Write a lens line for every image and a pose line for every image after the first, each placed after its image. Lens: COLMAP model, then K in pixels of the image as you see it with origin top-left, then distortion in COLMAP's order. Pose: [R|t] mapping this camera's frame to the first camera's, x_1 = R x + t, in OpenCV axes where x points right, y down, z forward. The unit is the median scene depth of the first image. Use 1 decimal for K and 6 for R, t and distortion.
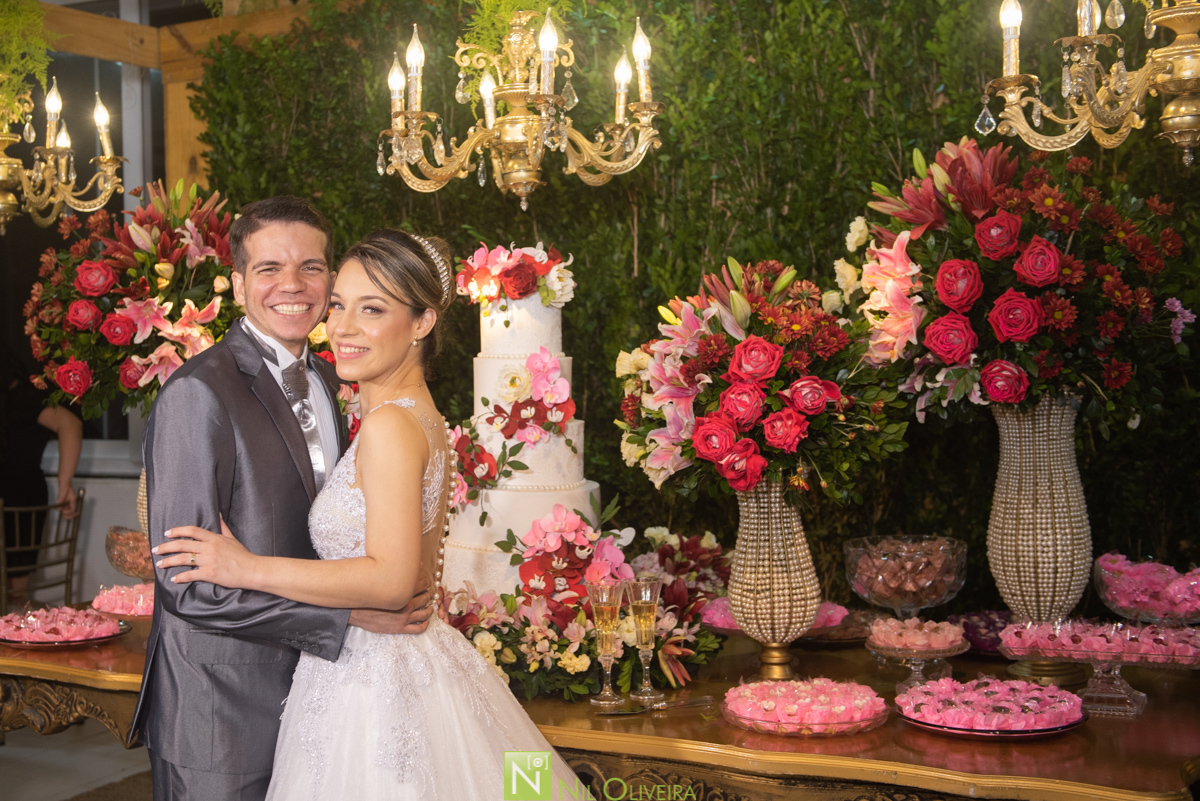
lens RADIAL K [[1475.8, 0, 548.7], [0, 1475.8, 377.7], [0, 0, 1]] dist [0.042860, 0.000000]
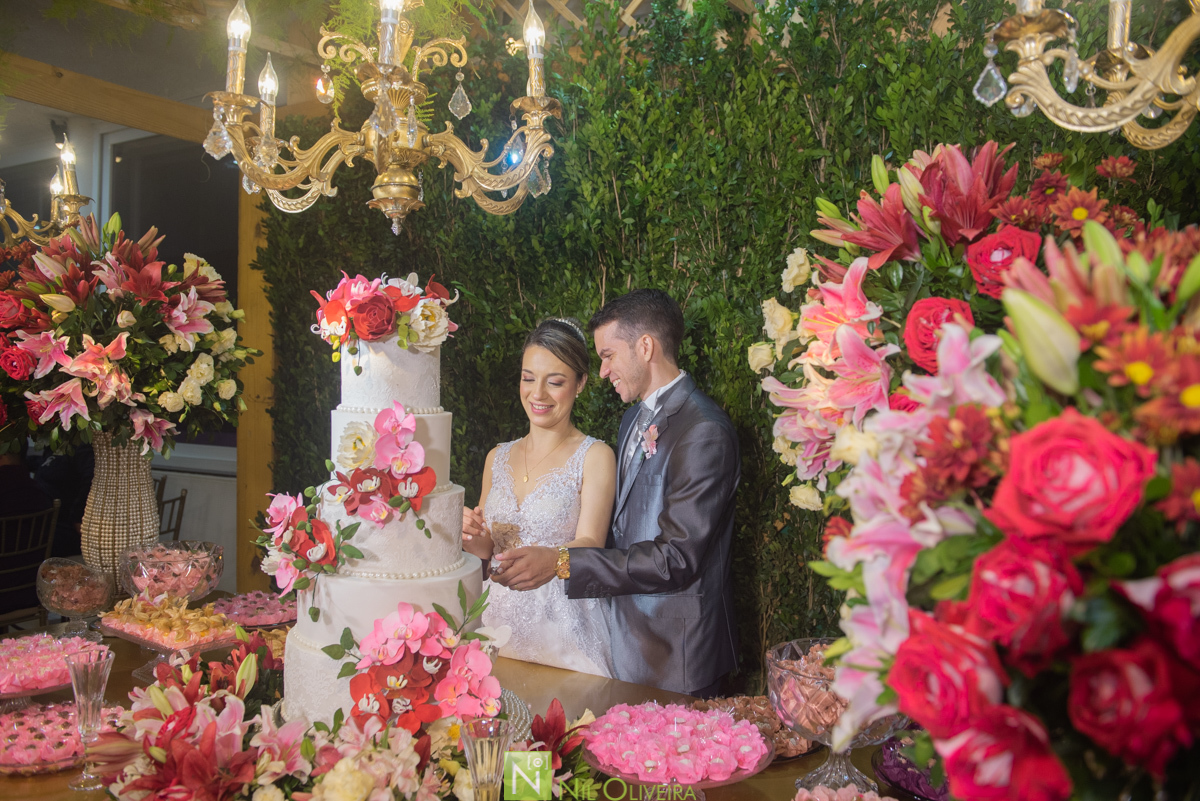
lens RADIAL K [[926.0, 0, 602.8], [0, 926.0, 405.6], [0, 0, 1]] dist [-0.036114, -0.006390]
pose [[0.999291, 0.033796, -0.016577, 0.110720], [-0.033771, 0.999428, 0.001798, -0.022248], [0.016628, -0.001237, 0.999861, 0.483341]]
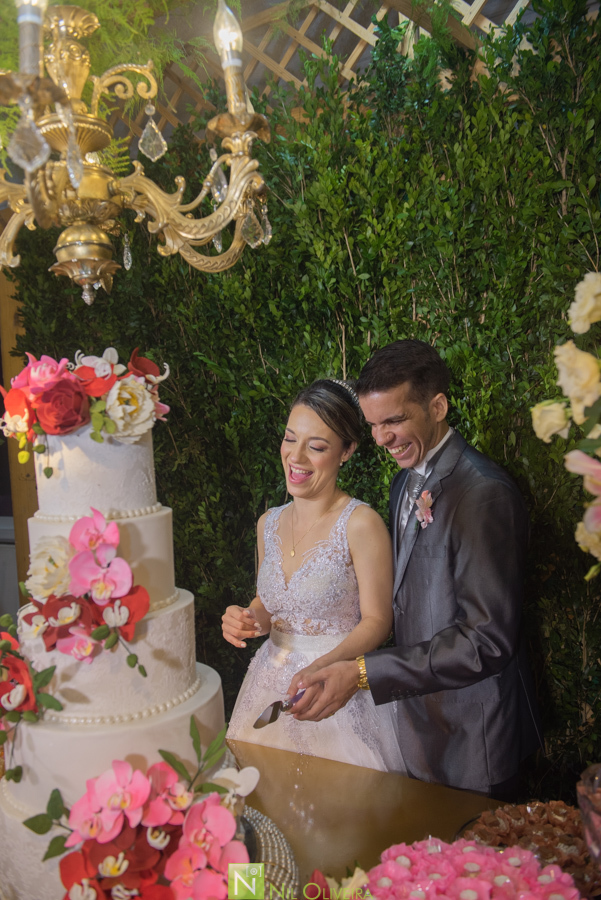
lens RADIAL K [[791.9, 0, 302.0], [0, 791.9, 454.5], [0, 0, 1]] dist [-0.001000, -0.014059]
pose [[0.995796, -0.040884, -0.081971, 0.111025], [0.041701, 0.999096, 0.008280, -0.041553], [0.081558, -0.011663, 0.996600, 0.635936]]
